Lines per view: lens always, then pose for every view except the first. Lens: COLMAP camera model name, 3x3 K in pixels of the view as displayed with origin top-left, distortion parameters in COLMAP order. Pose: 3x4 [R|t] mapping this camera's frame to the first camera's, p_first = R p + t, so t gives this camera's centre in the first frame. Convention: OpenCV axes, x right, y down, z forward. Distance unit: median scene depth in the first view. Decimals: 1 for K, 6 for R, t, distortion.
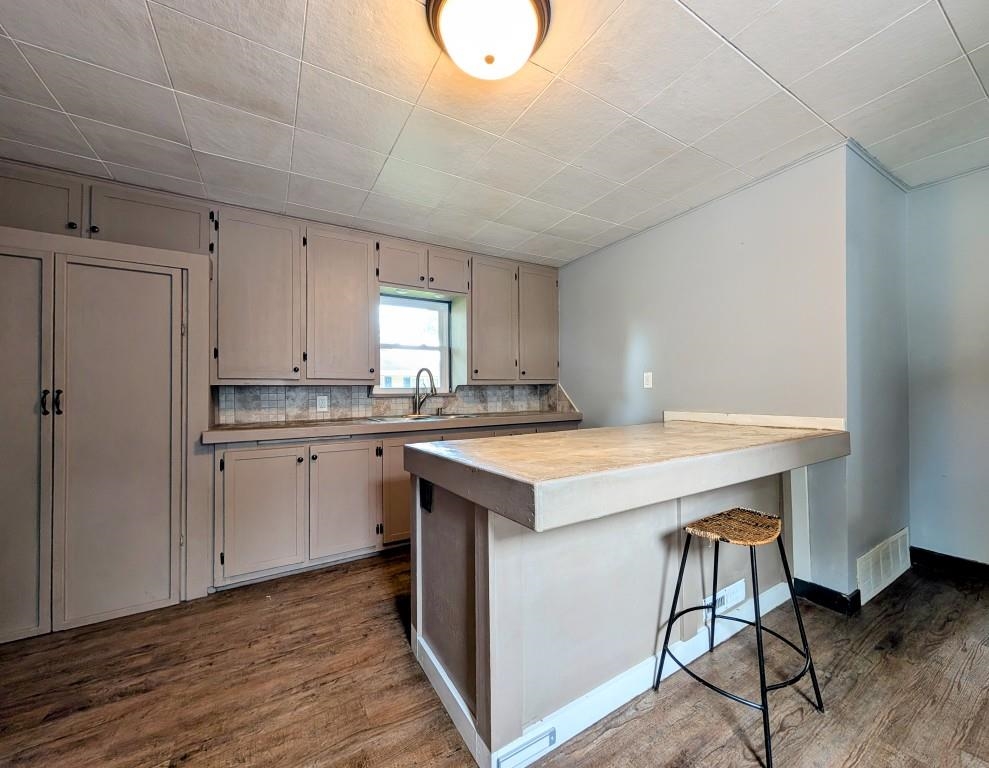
lens RADIAL K [[384.3, 0, 494.5], [0, 384.3, 384.0], [0, 0, 1]] dist [0.001024, 0.000133]
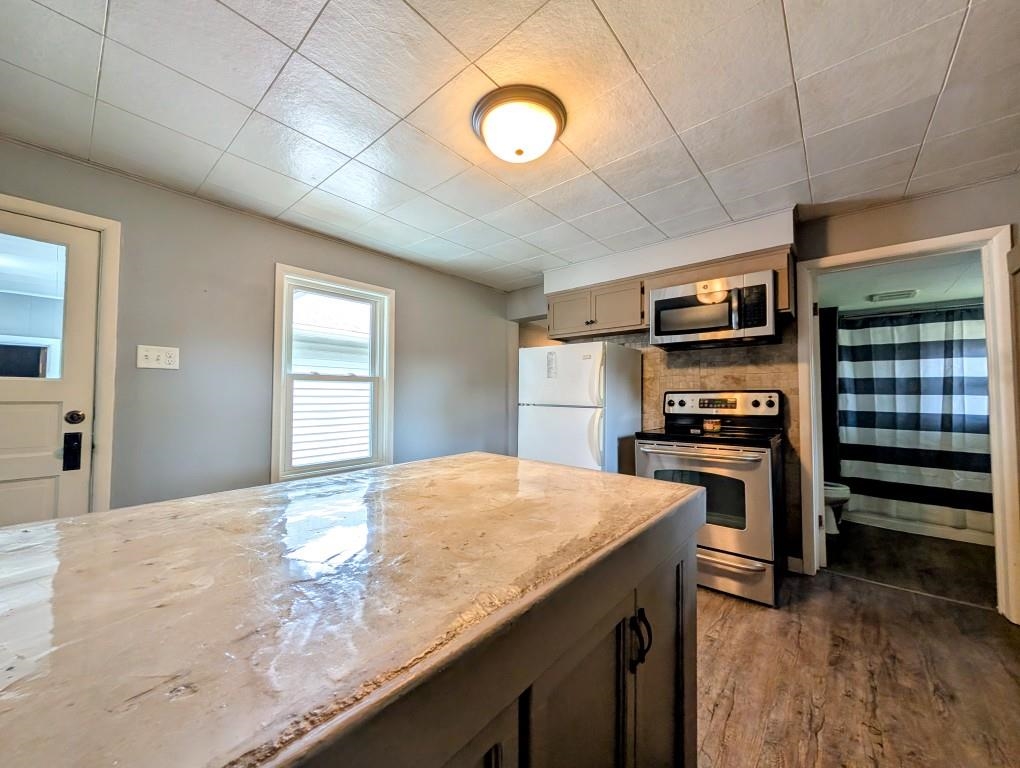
lens RADIAL K [[391.3, 0, 510.0], [0, 391.3, 384.0], [0, 0, 1]] dist [-0.000934, -0.000125]
pose [[-0.947088, -0.003066, -0.320959, 0.356197], [0.014276, 0.998562, -0.051664, 0.017845], [0.320656, -0.053513, -0.945683, 1.768043]]
